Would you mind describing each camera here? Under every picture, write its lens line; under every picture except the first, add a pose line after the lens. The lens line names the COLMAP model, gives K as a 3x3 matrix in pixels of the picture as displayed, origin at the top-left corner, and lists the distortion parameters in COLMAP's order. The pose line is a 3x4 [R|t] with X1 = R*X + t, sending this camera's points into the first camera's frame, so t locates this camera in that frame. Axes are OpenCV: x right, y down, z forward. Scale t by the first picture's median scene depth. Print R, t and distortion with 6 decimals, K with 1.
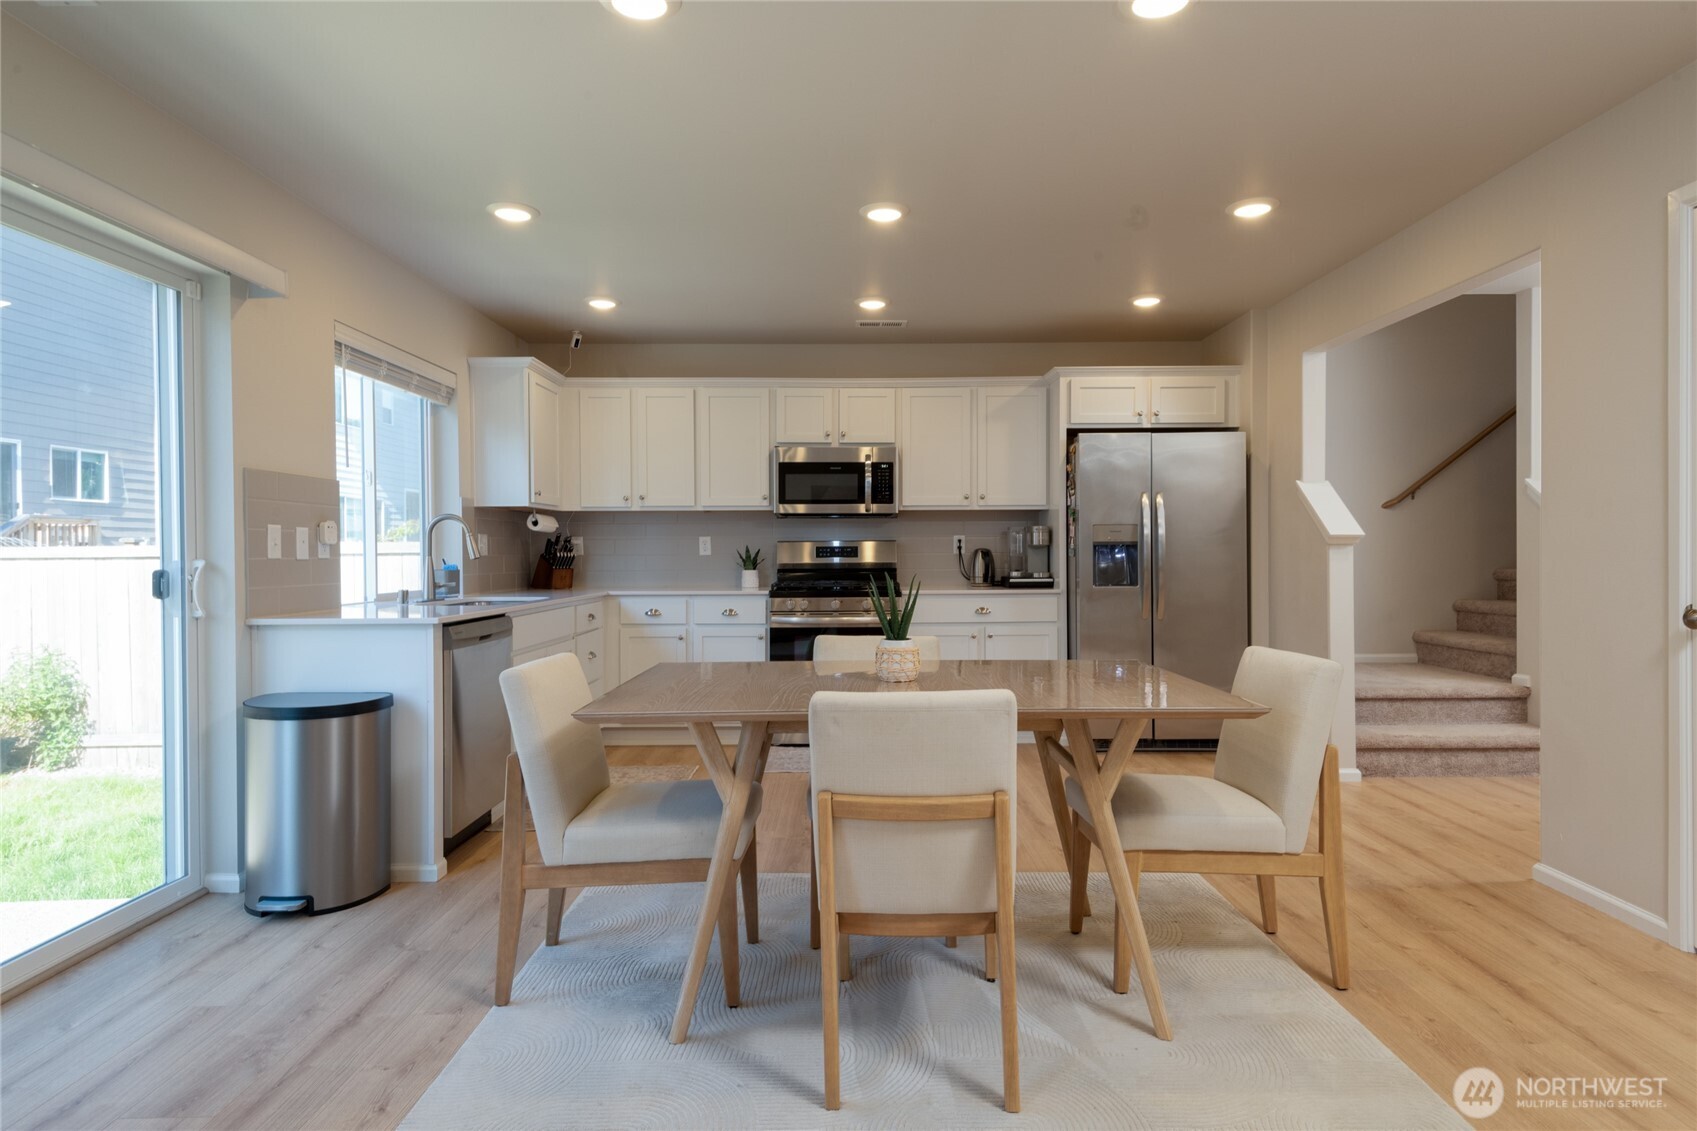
lens RADIAL K [[955.3, 0, 848.5], [0, 955.3, 565.5], [0, 0, 1]] dist [0.031016, -0.000242]
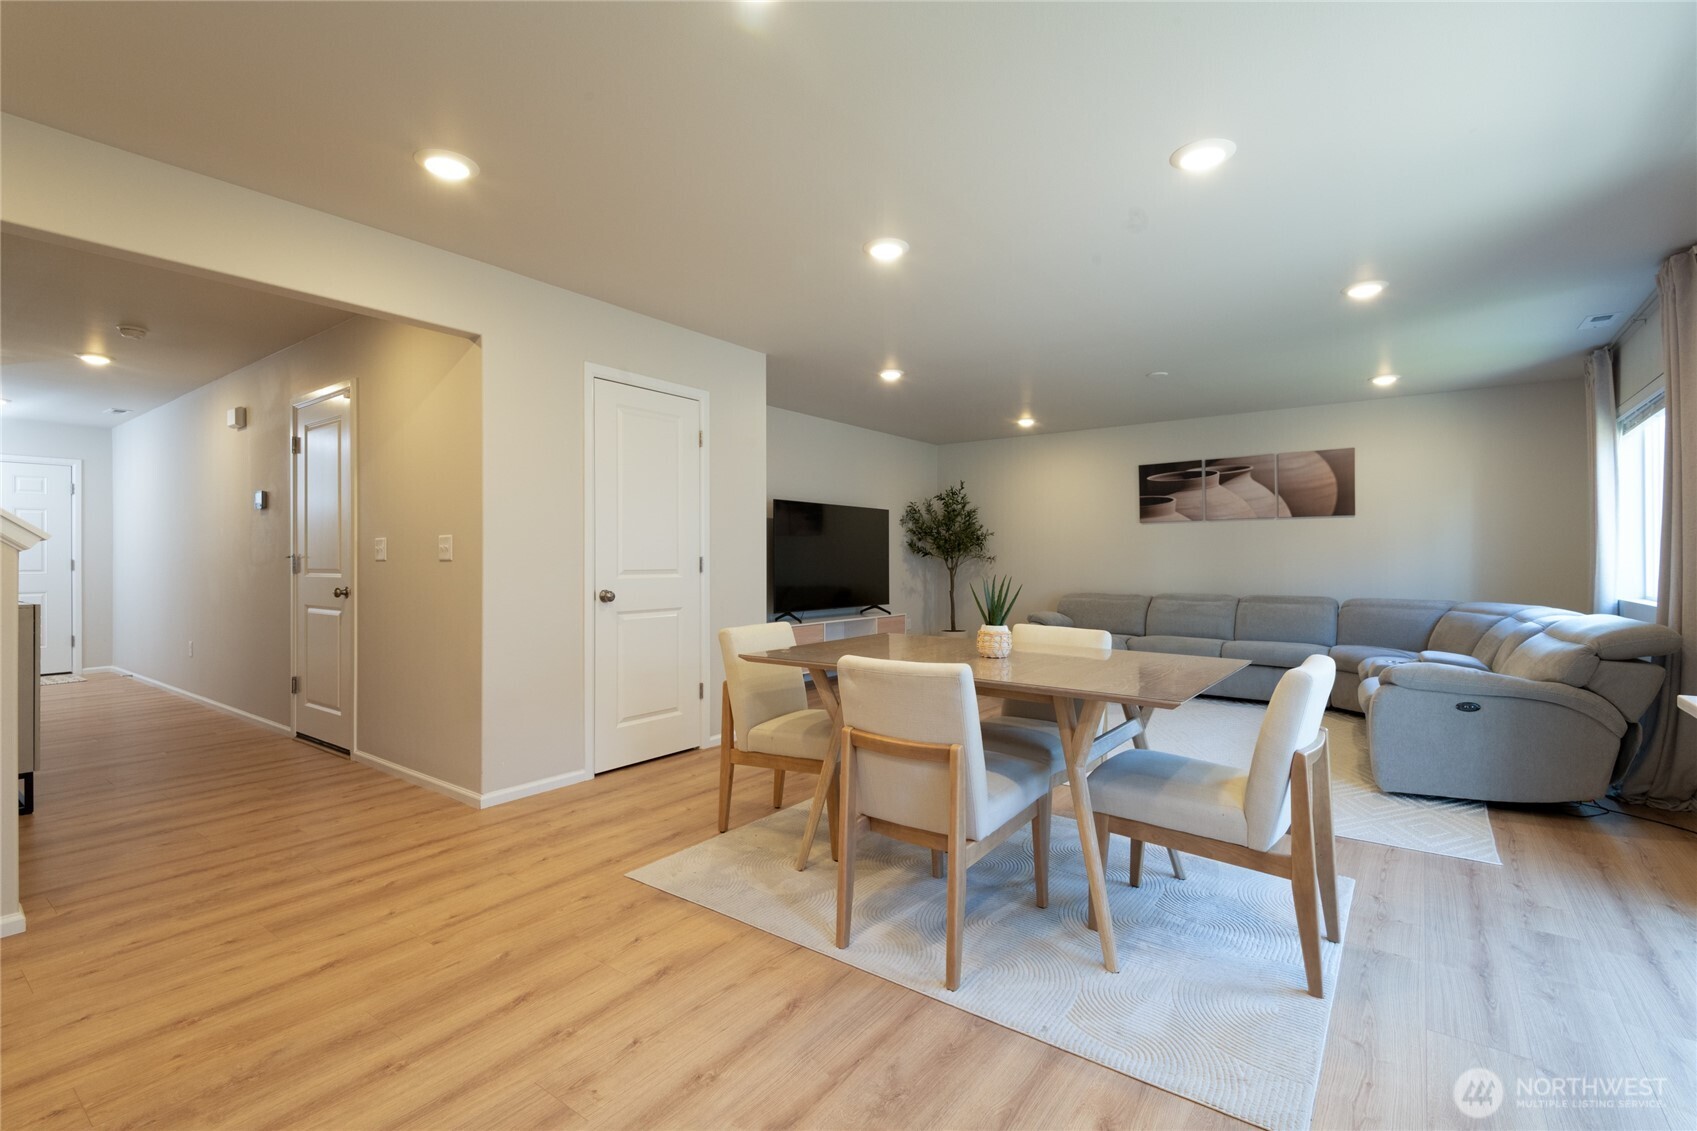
lens RADIAL K [[762.4, 0, 853.4], [0, 762.4, 558.6], [0, 0, 1]] dist [0.035289, -0.022602]
pose [[-0.808418, 0.005286, 0.588585, -0.187154], [0.012747, 0.999882, 0.008528, -0.011986], [-0.588471, 0.014397, -0.808390, 0.891156]]
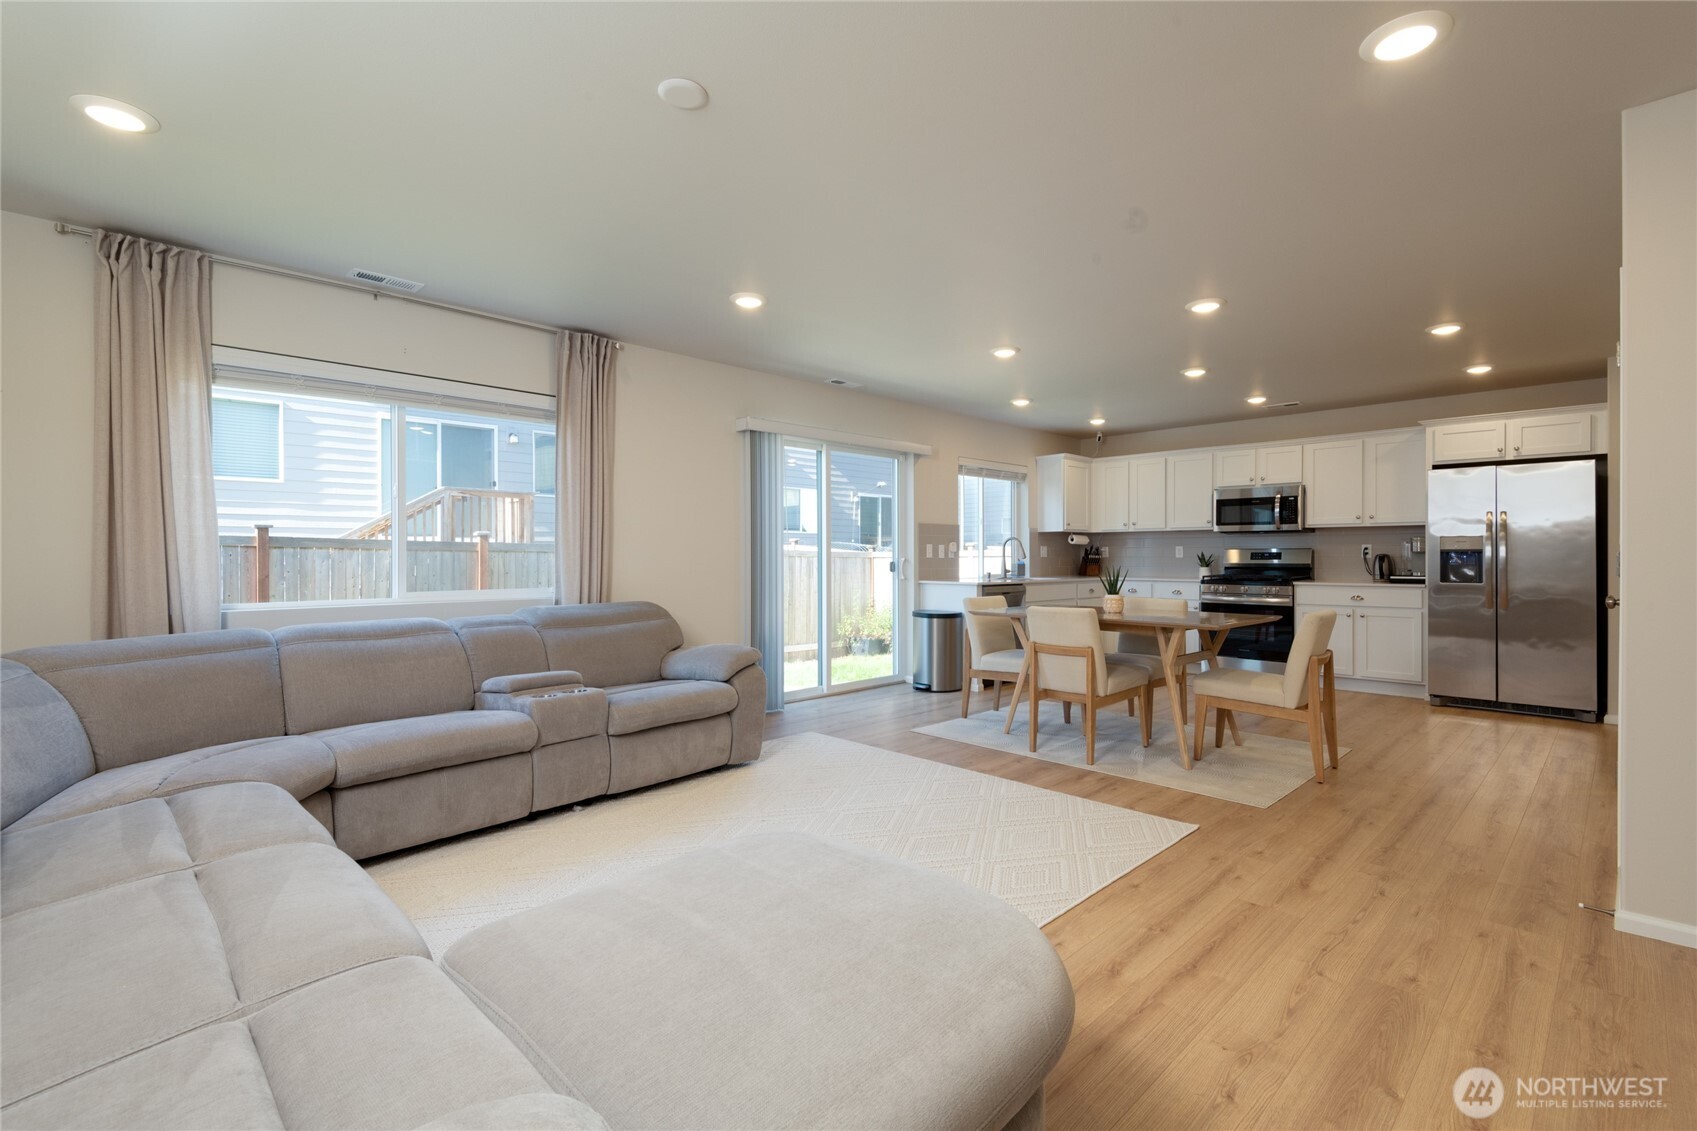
lens RADIAL K [[762.4, 0, 853.4], [0, 762.4, 558.6], [0, 0, 1]] dist [0.035289, -0.022602]
pose [[0.707836, 0.007248, -0.706339, 0.409642], [-0.013472, 0.999904, -0.003241, 0.002737], [0.706248, 0.011810, 0.707866, -0.336618]]
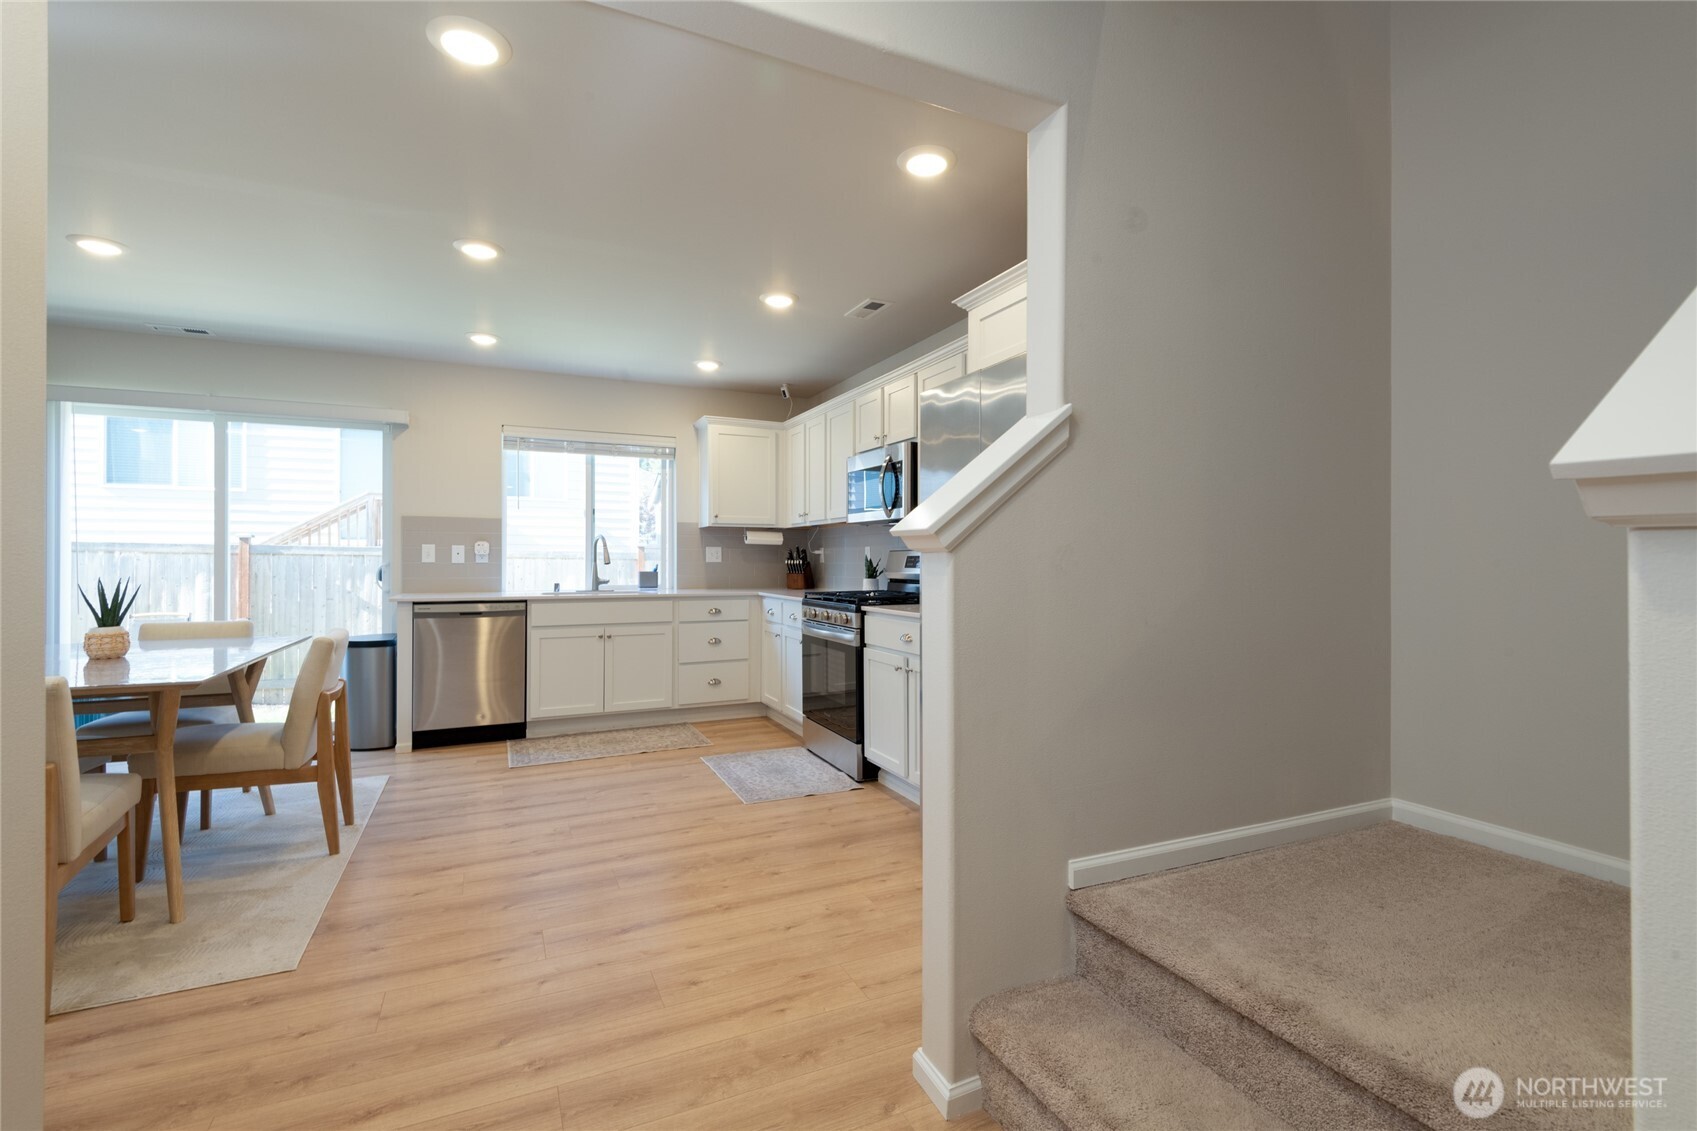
lens RADIAL K [[755.0, 0, 850.8], [0, 755.0, 559.7], [0, 0, 1]] dist [0.032861, -0.021354]
pose [[0.429601, 0.006338, -0.902996, 0.664605], [-0.017676, 0.999843, -0.001392, -0.015170], [0.902846, 0.016559, 0.429646, 0.670269]]
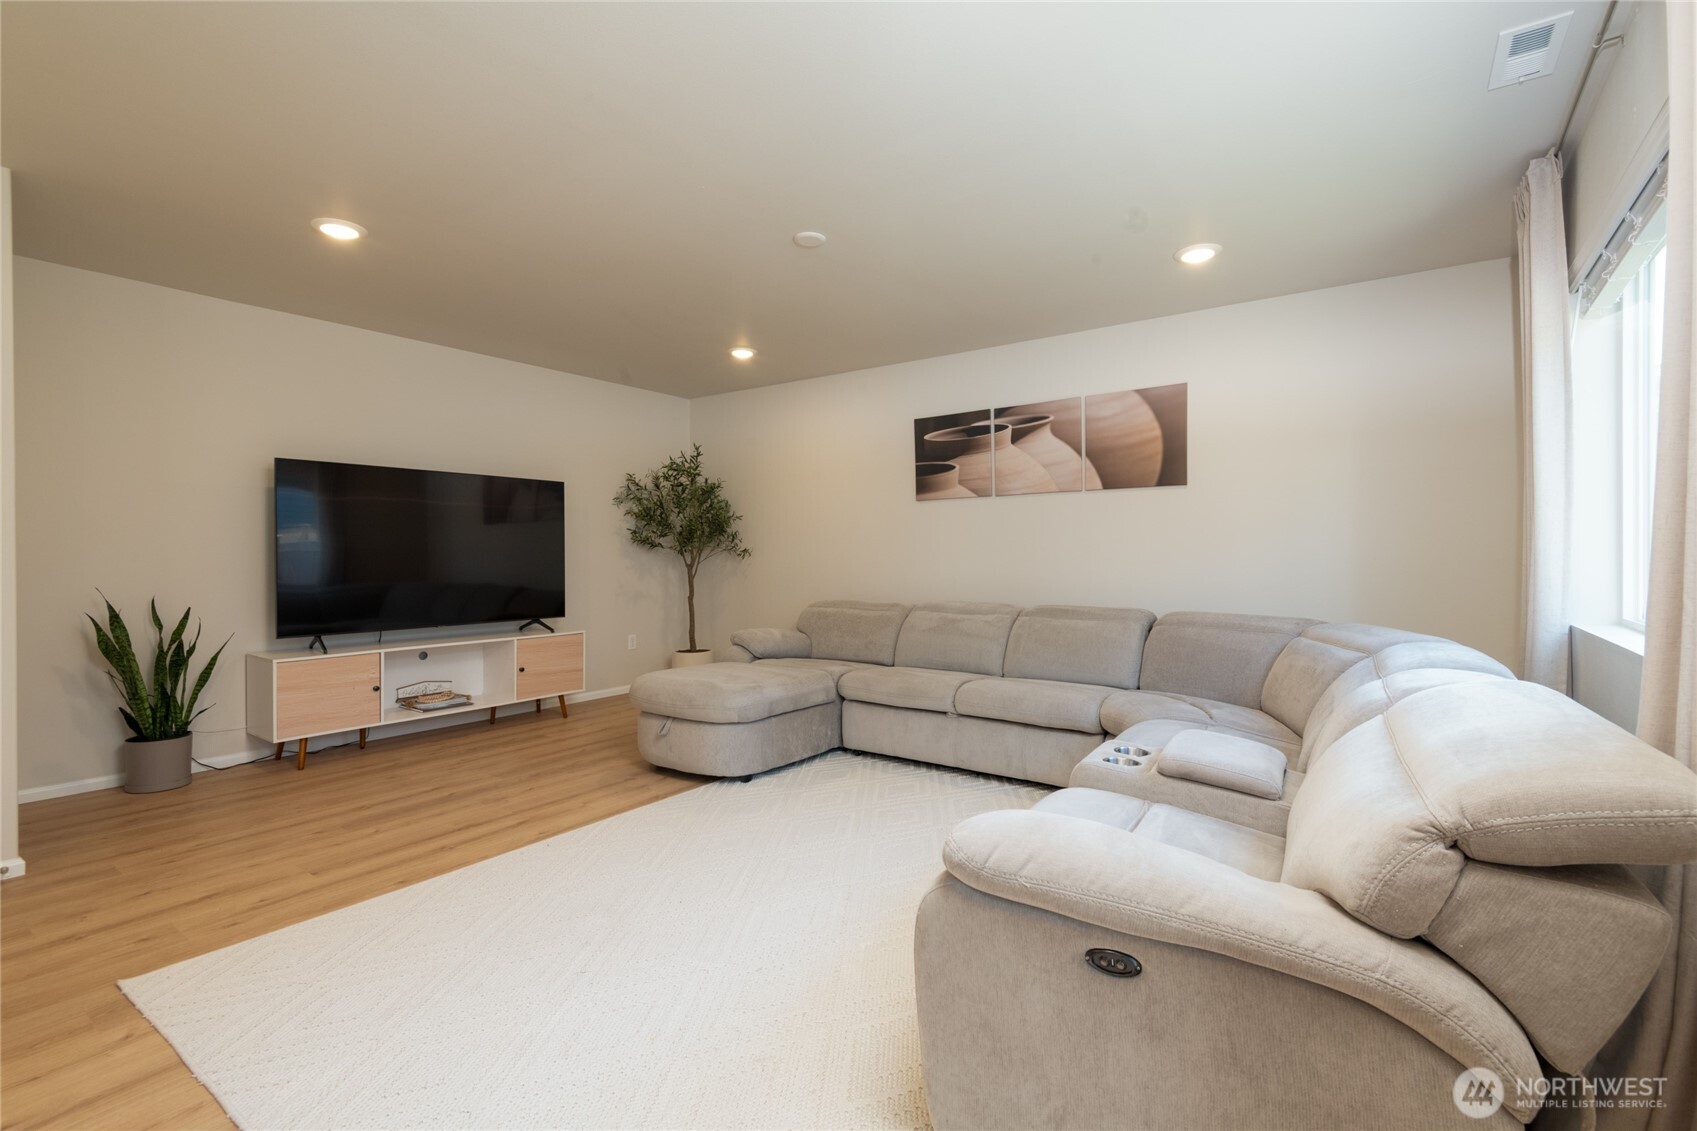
lens RADIAL K [[762.4, 0, 853.4], [0, 762.4, 558.6], [0, 0, 1]] dist [0.035289, -0.022602]
pose [[-0.814723, 0.001863, 0.579847, -0.286107], [0.014129, 0.999762, 0.016640, -0.002269], [-0.579678, 0.021750, -0.814555, 0.329528]]
